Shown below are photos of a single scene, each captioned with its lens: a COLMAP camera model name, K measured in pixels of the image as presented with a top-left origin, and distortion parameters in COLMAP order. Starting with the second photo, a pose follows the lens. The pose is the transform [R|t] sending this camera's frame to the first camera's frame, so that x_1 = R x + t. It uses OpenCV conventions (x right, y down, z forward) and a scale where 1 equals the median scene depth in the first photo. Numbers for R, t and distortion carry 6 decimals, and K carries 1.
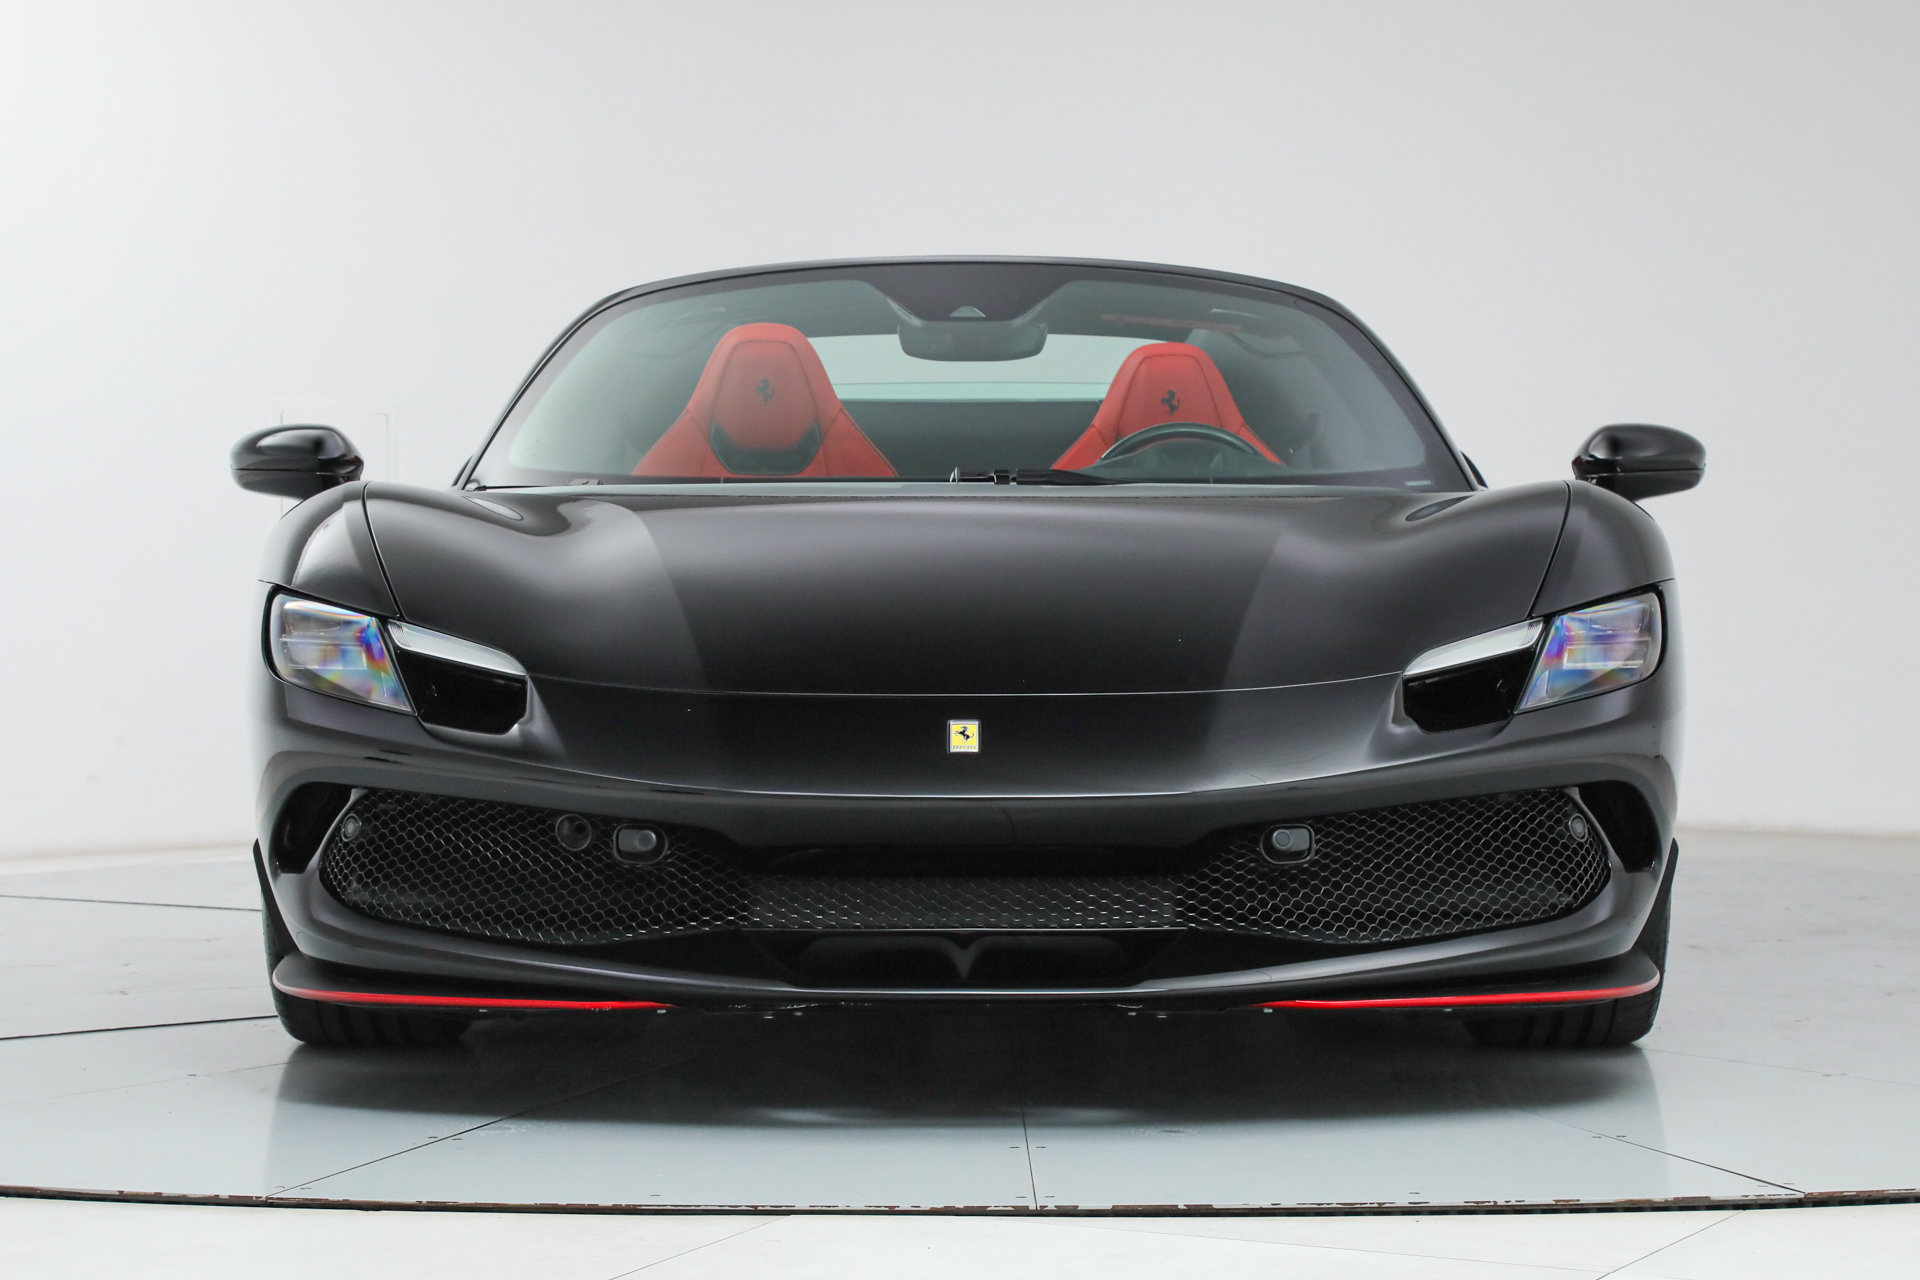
lens RADIAL K [[4543.1, 0, 979.0], [0, 4543.1, 632.1], [0, 0, 1]] dist [0.450834, 0.000000]
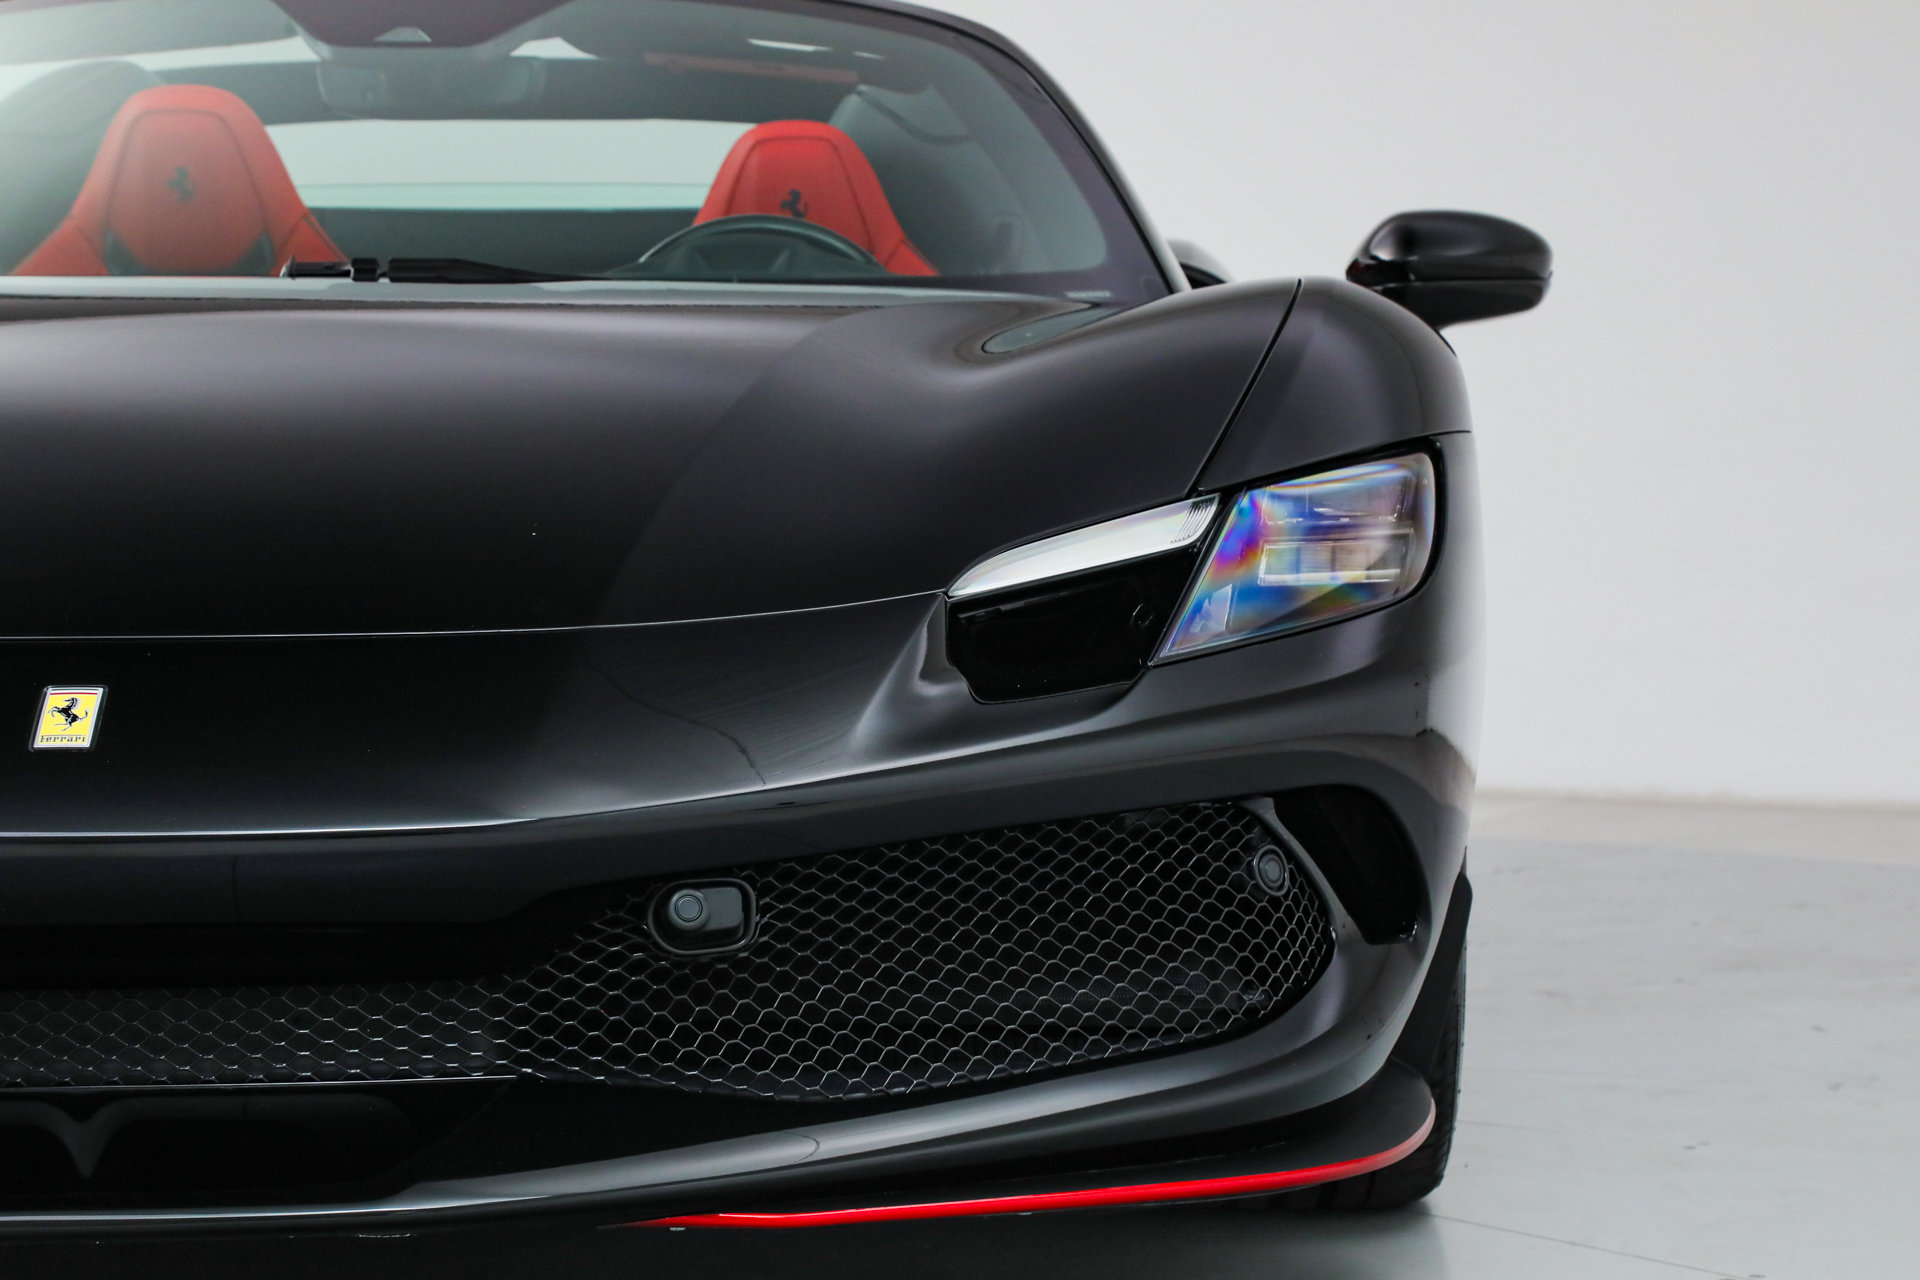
lens RADIAL K [[4543.1, 0, 941.3], [0, 4543.1, 650.3], [0, 0, 1]] dist [0.450834, 0.000000]
pose [[0.999984, -0.005319, 0.002126, 0.089845], [0.005282, 0.999838, 0.017188, 0.006473], [-0.002217, -0.017177, 0.999850, 0.450239]]
